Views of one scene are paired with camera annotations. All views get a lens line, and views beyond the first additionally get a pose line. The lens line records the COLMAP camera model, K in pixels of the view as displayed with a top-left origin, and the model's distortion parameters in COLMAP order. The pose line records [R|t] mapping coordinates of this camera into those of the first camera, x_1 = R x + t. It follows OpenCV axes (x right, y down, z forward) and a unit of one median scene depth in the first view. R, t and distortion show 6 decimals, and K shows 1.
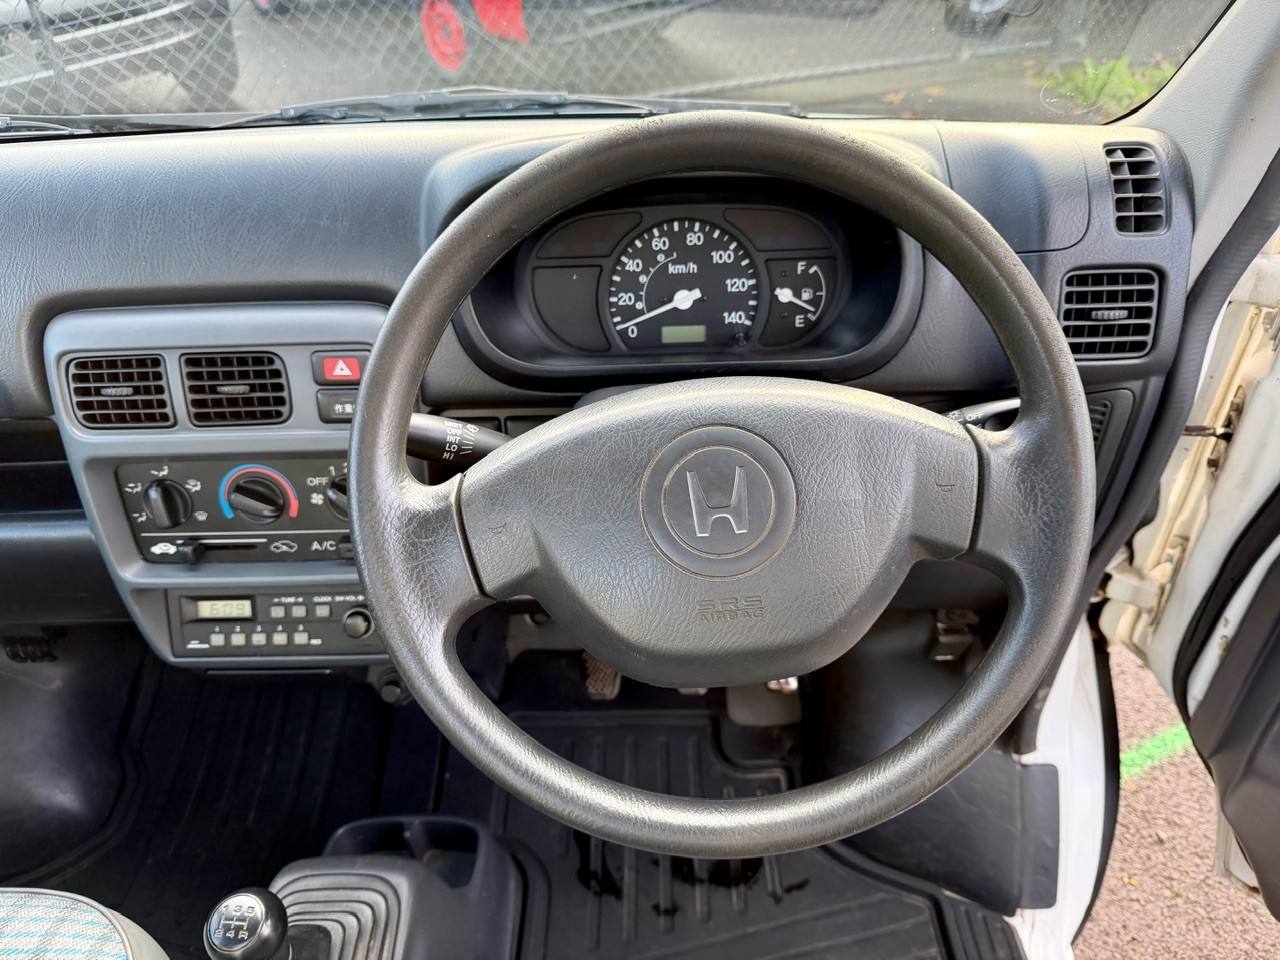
lens RADIAL K [[908.9, 0, 630.2], [0, 908.9, 487.8], [0, 0, 1]] dist [0.030479, -0.043050]
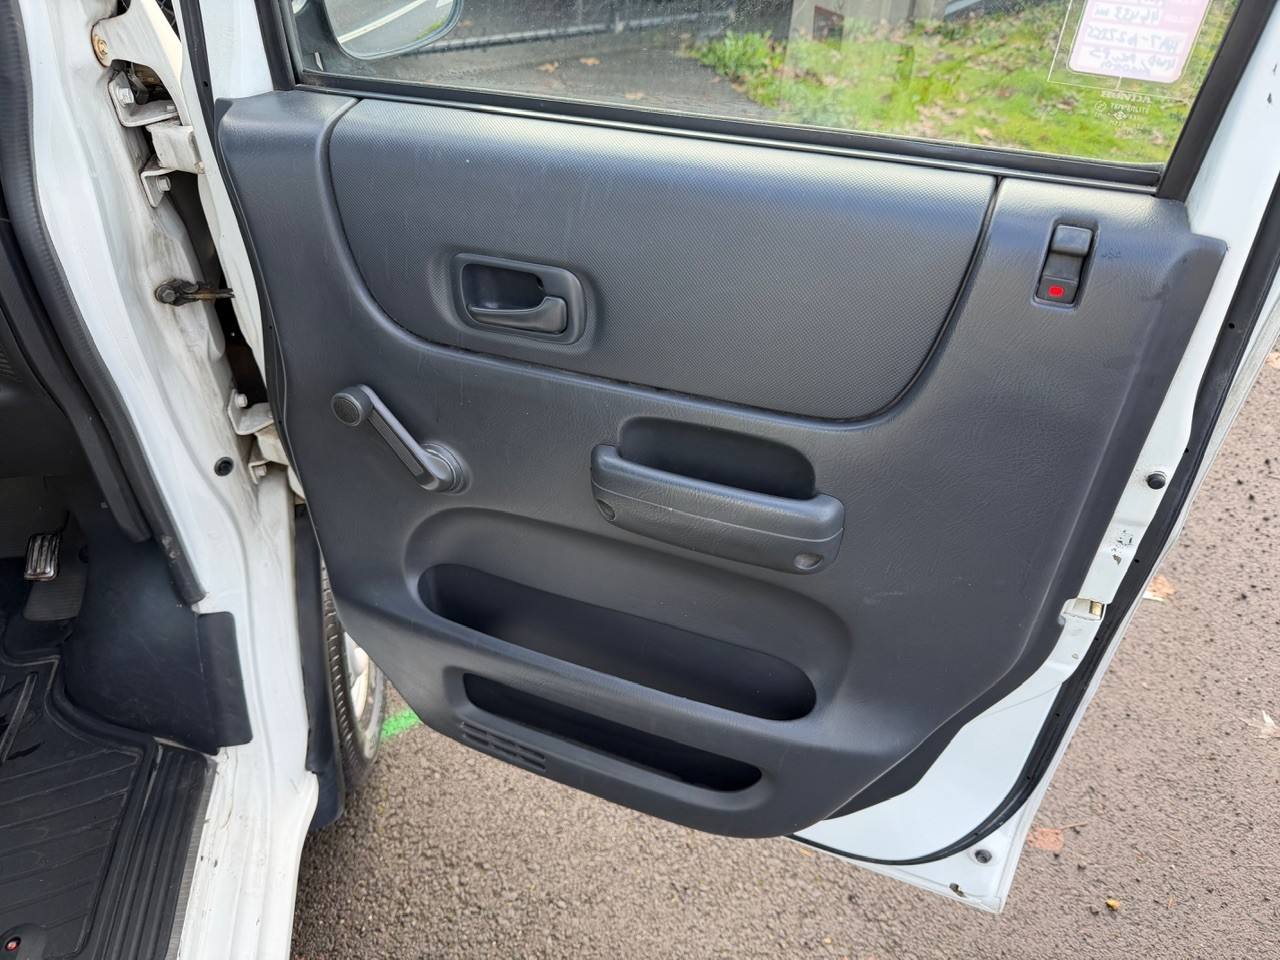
lens RADIAL K [[908.9, 0, 645.2], [0, 908.9, 485.5], [0, 0, 1]] dist [0.030479, -0.043050]
pose [[0.984019, -0.068254, 0.164460, 1.058179], [0.066731, 0.997662, 0.014776, 0.221894], [-0.165084, -0.003566, 0.986273, -0.246546]]
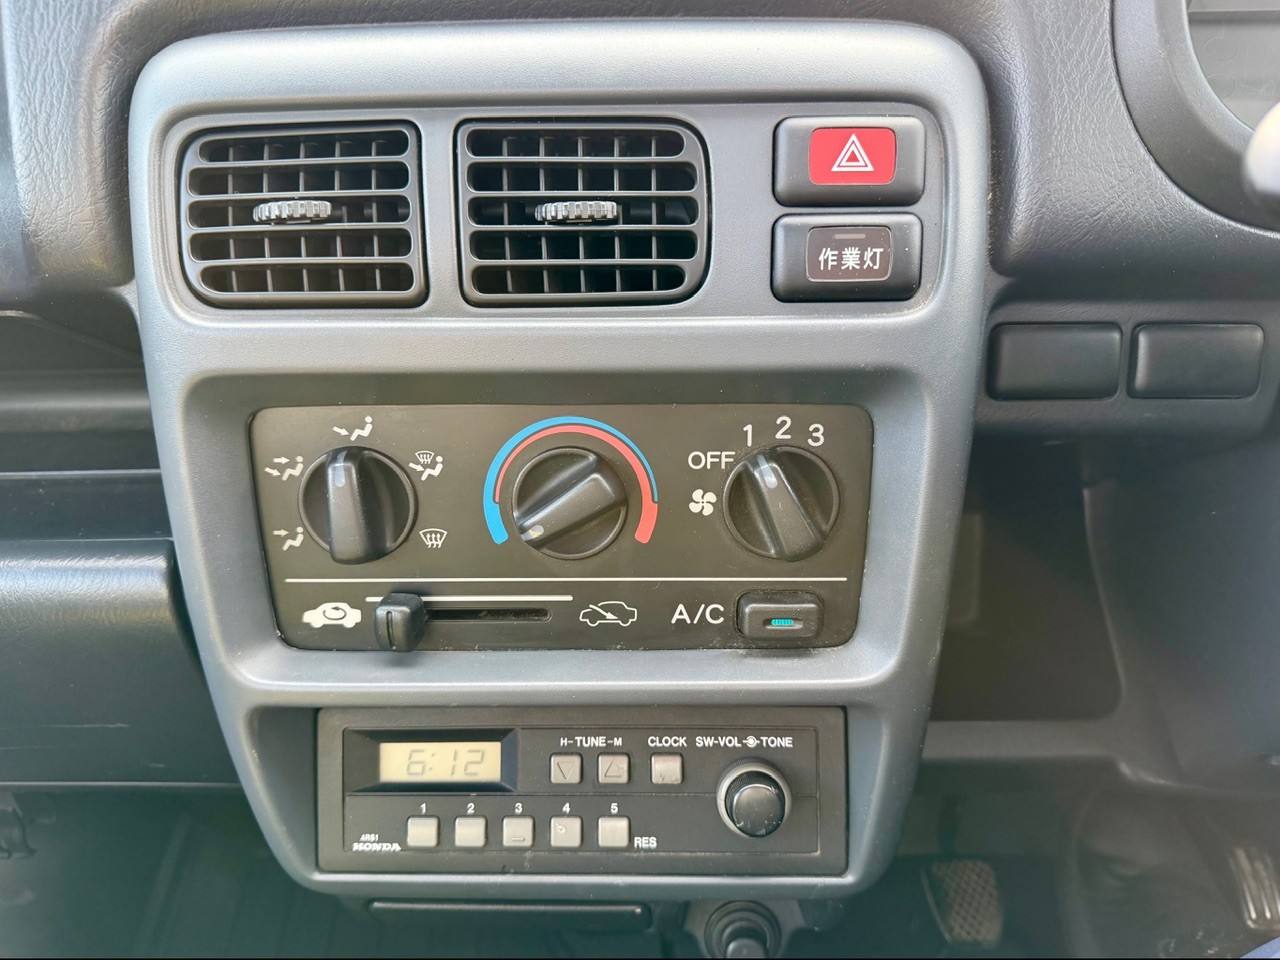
lens RADIAL K [[908.9, 0, 636.9], [0, 908.9, 491.7], [0, 0, 1]] dist [0.030479, -0.043050]
pose [[0.999675, 0.019840, 0.015989, -0.385309], [-0.016802, 0.985005, -0.171704, 0.083547], [-0.019155, 0.171379, 0.985019, 0.574335]]
